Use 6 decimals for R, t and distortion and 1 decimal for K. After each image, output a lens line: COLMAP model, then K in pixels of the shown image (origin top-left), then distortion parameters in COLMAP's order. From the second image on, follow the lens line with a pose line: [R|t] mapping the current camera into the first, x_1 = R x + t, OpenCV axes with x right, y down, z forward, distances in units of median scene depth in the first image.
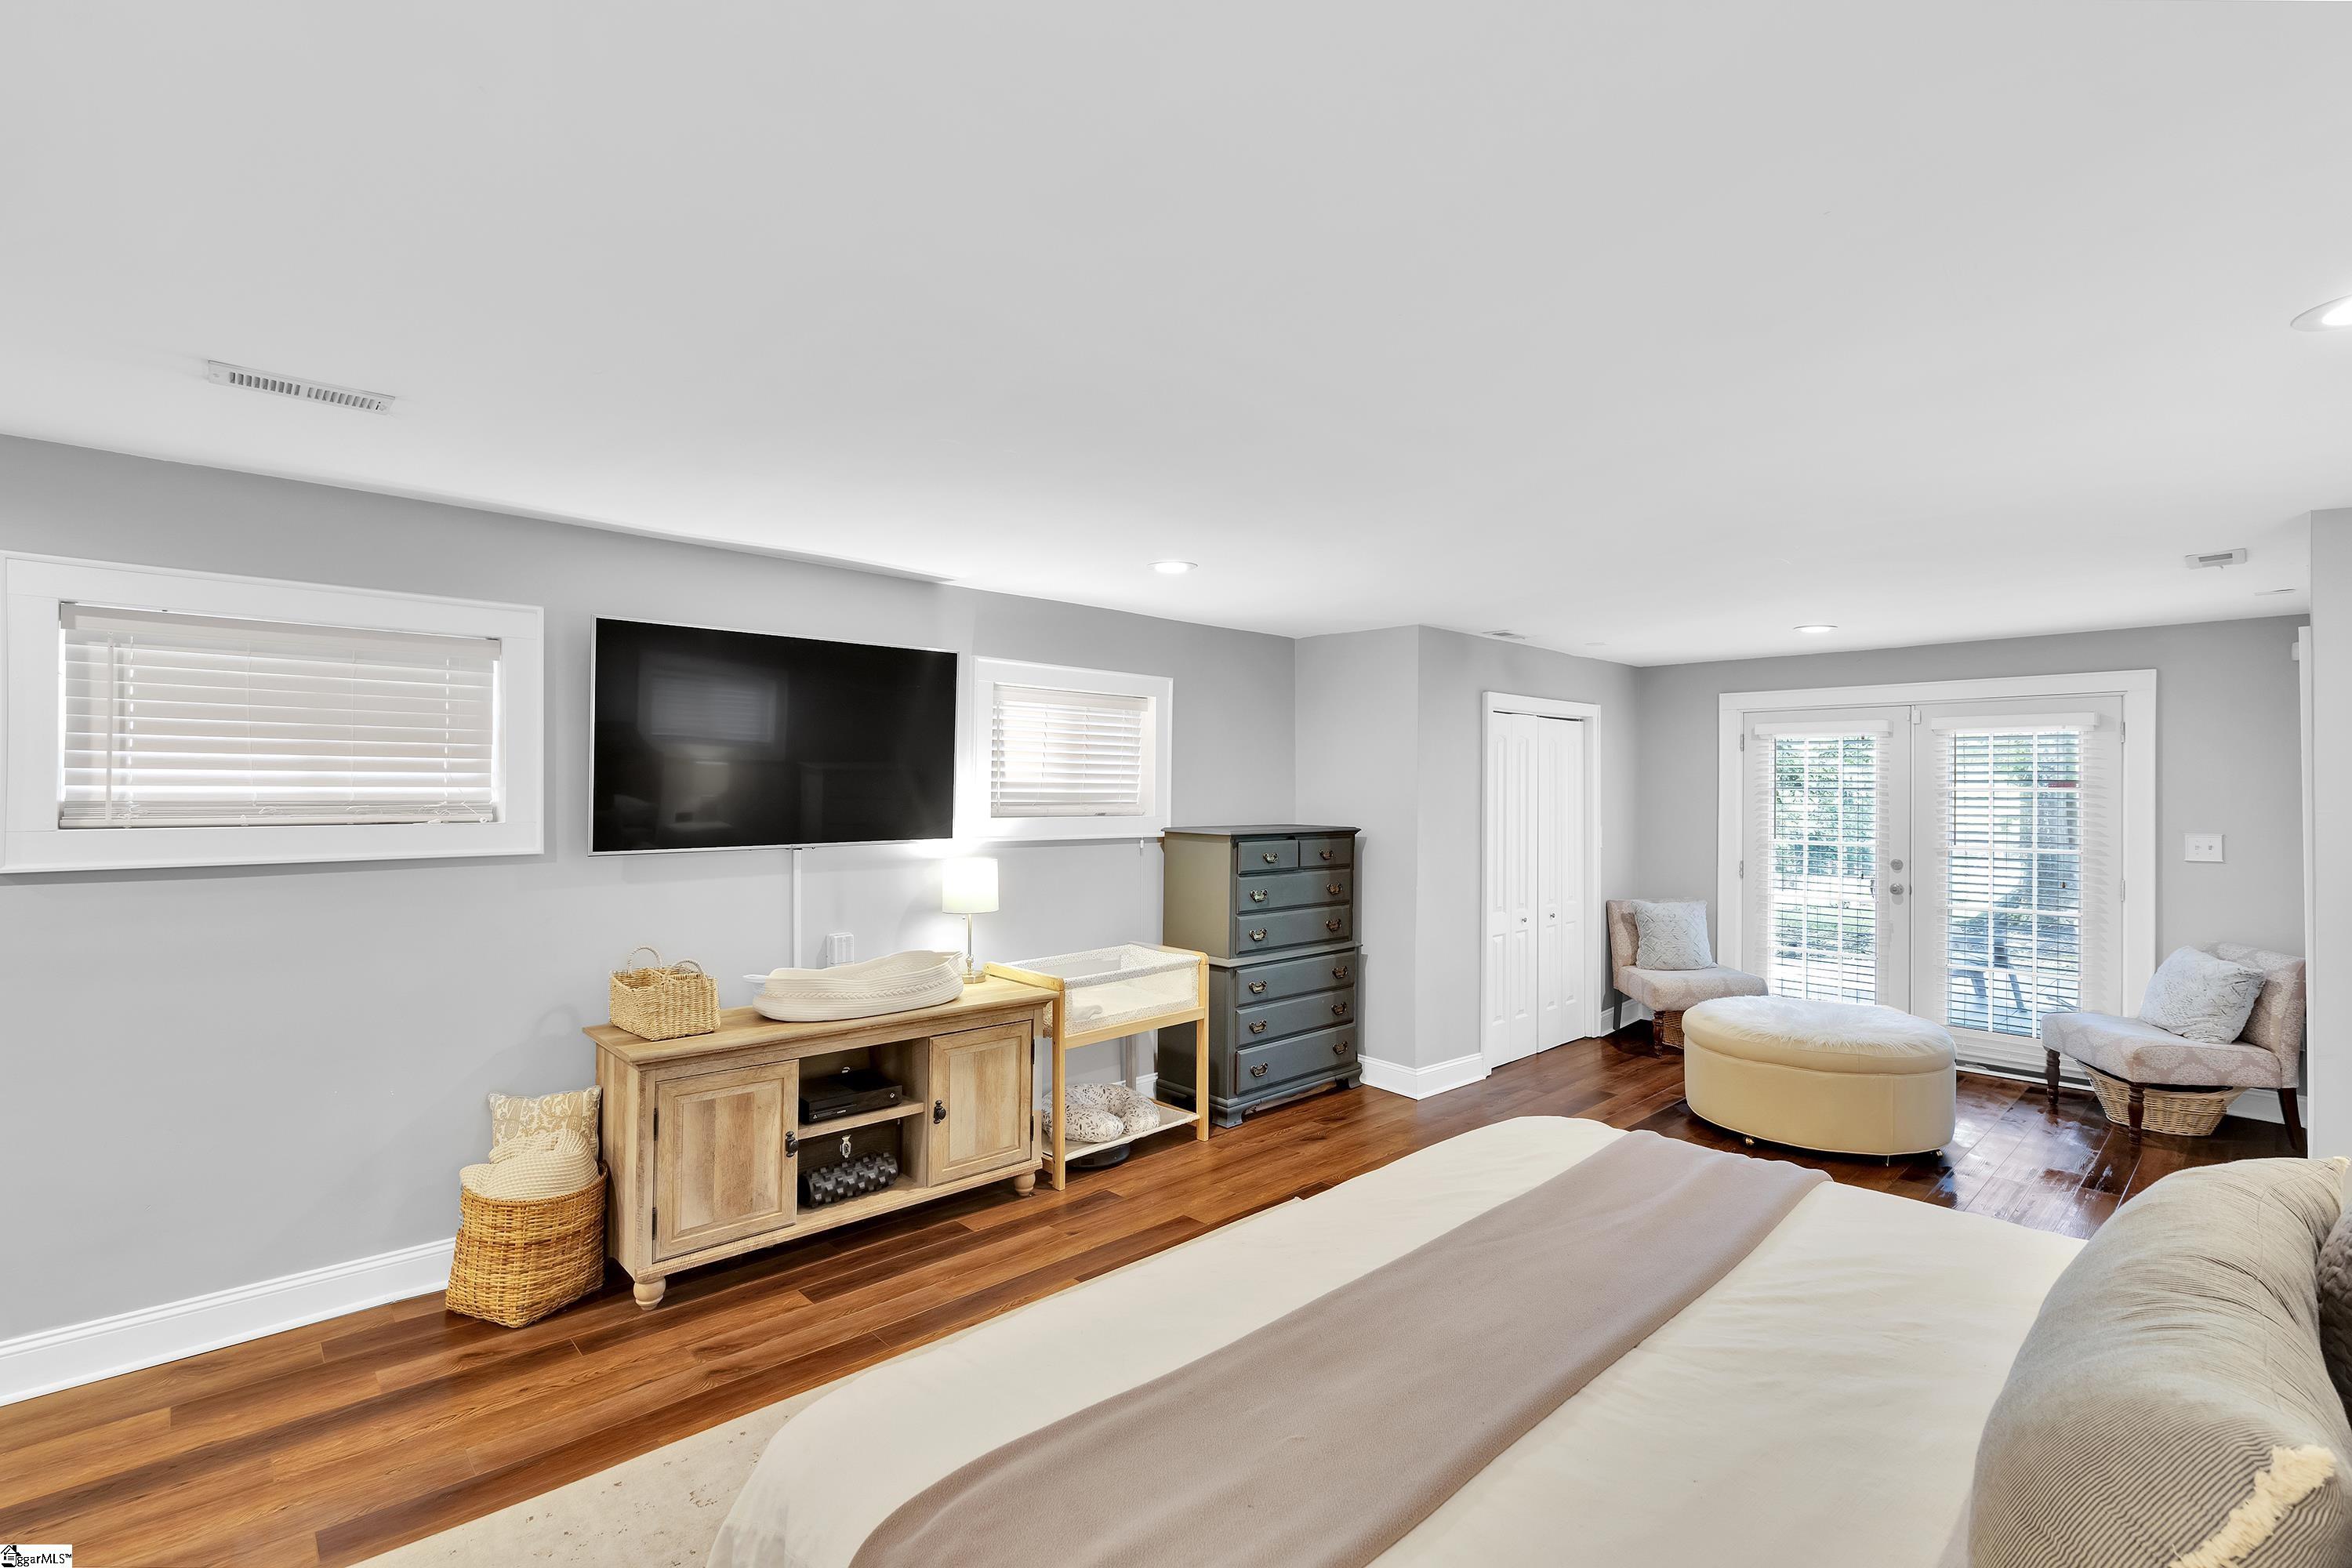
lens RADIAL K [[1064.0, 0, 1173.1], [0, 1064.0, 782.4], [0, 0, 1]] dist [-0.002390, 0.000846]
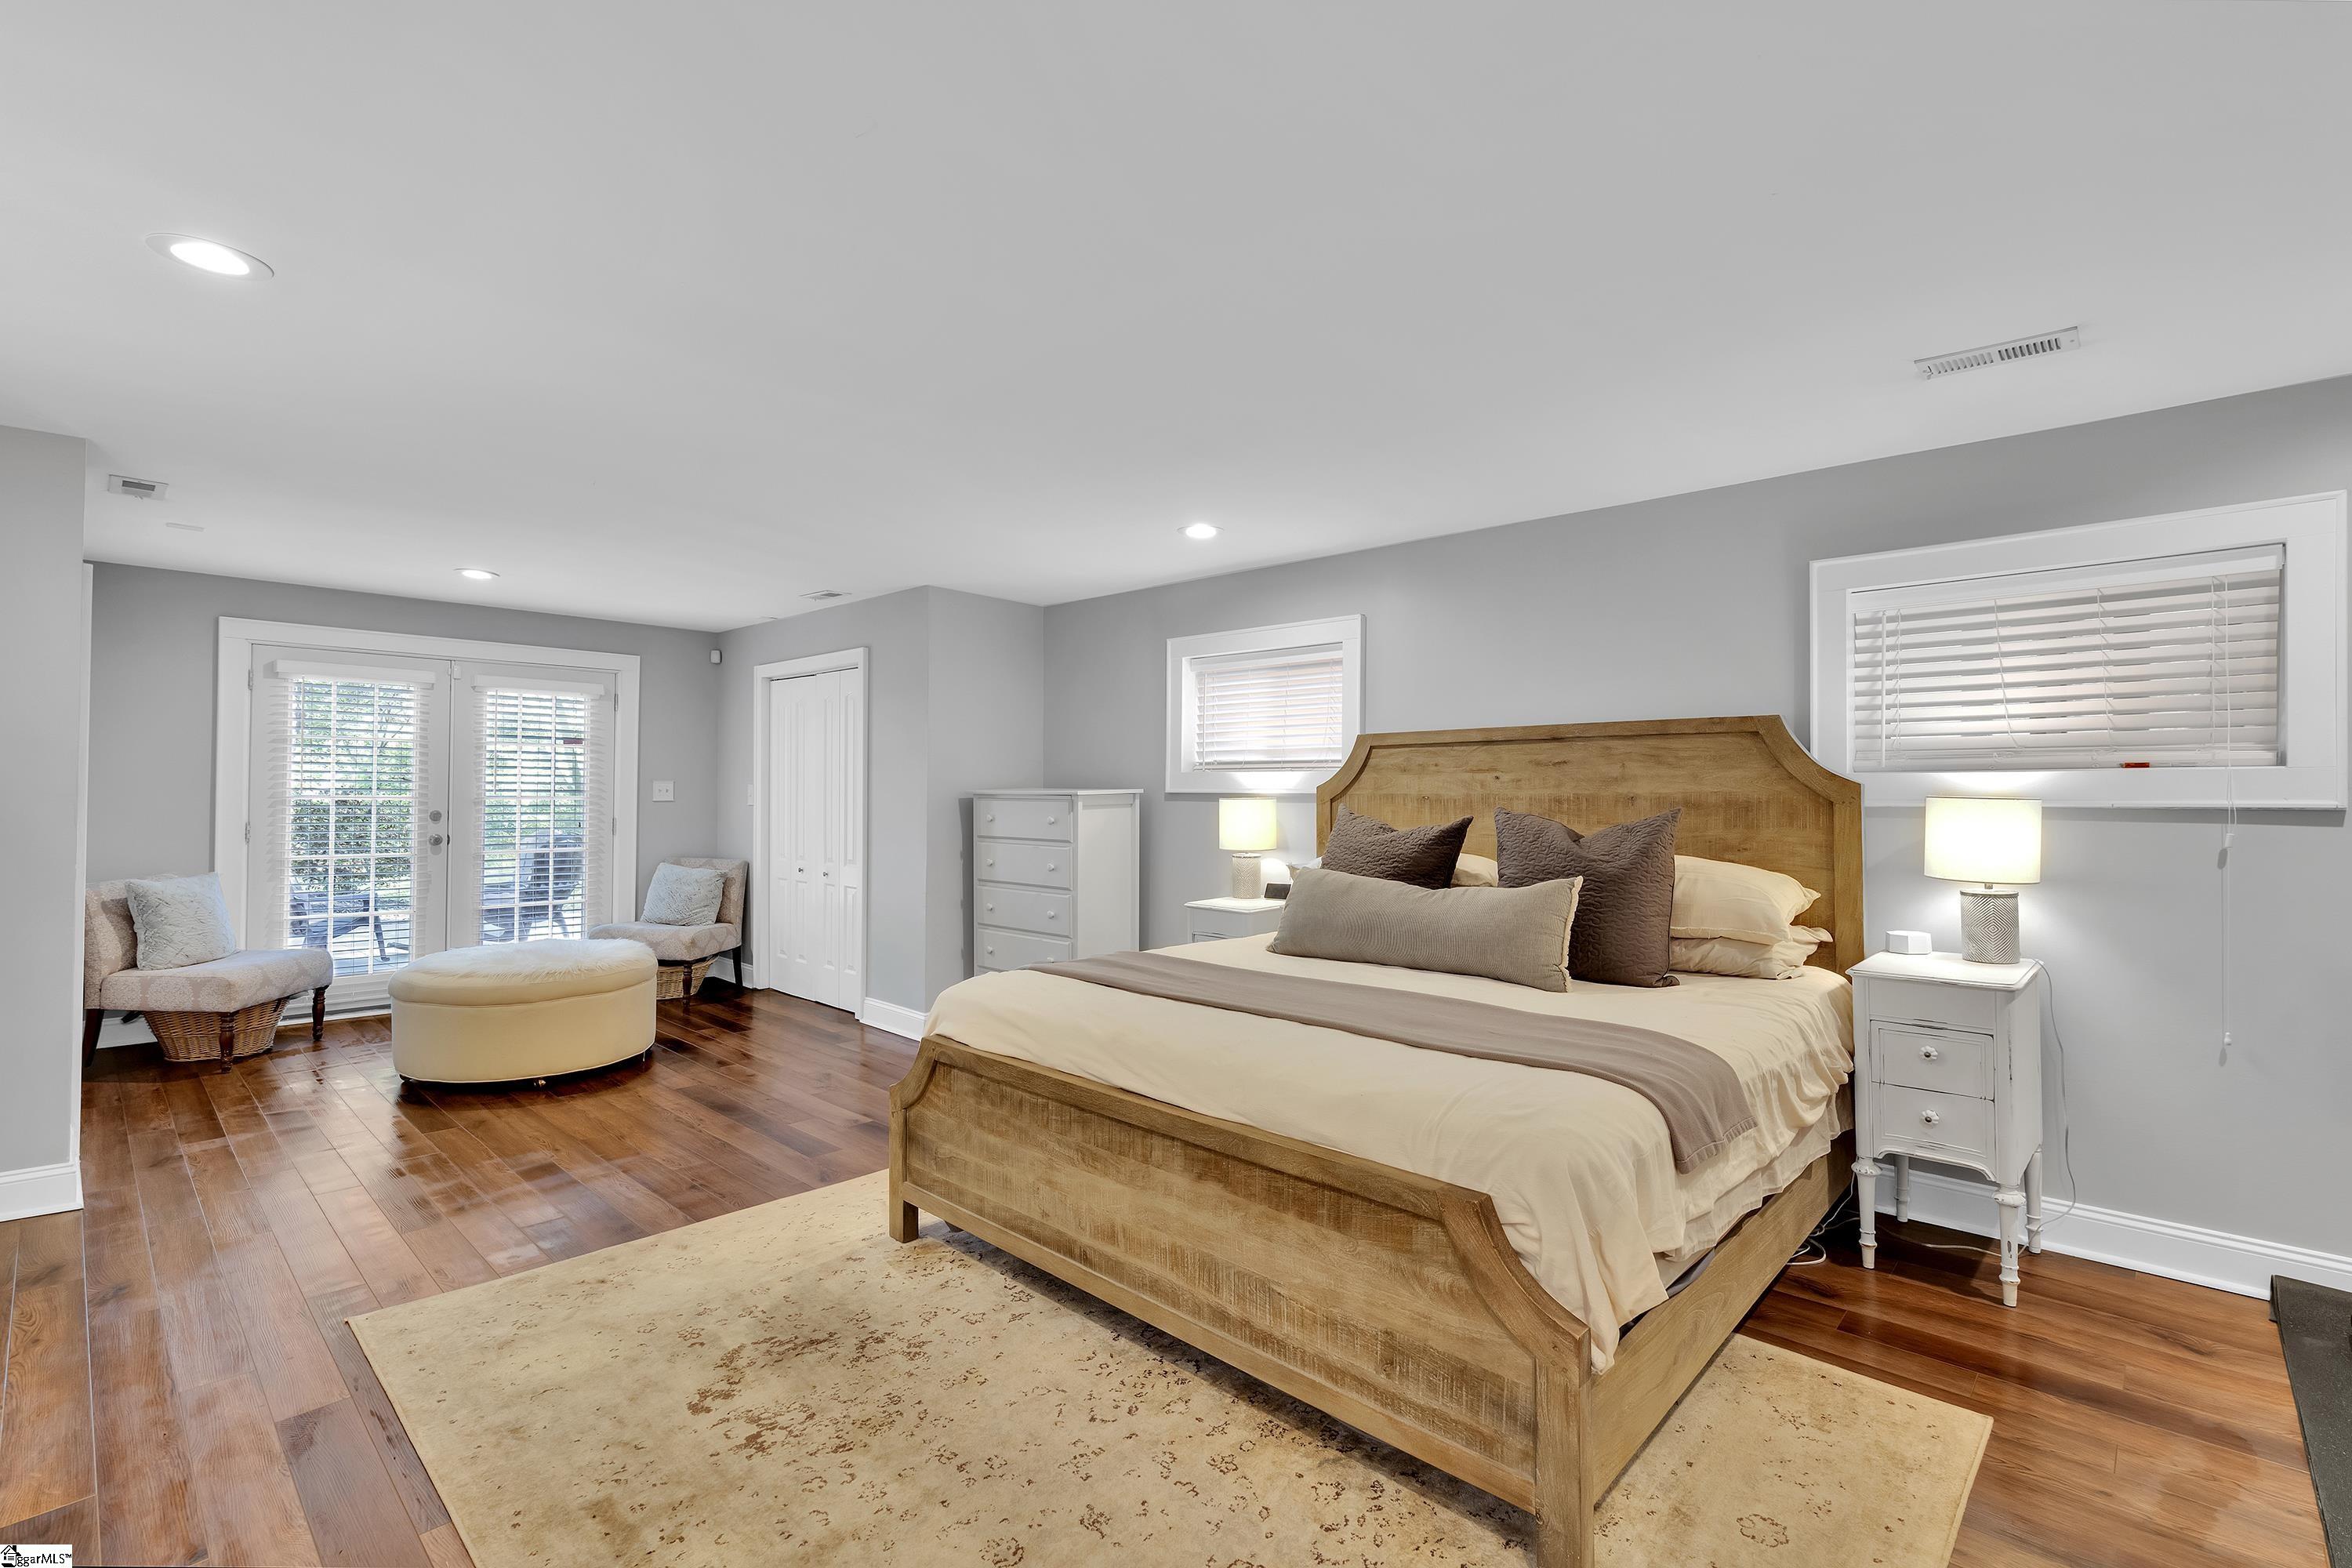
lens RADIAL K [[1064.0, 0, 1173.1], [0, 1064.0, 782.4], [0, 0, 1]] dist [-0.002390, 0.000846]
pose [[-0.036872, -0.003483, 0.999314, -0.390795], [-0.022220, 0.999750, 0.002665, 0.029566], [-0.999073, -0.022106, -0.036940, 0.362846]]
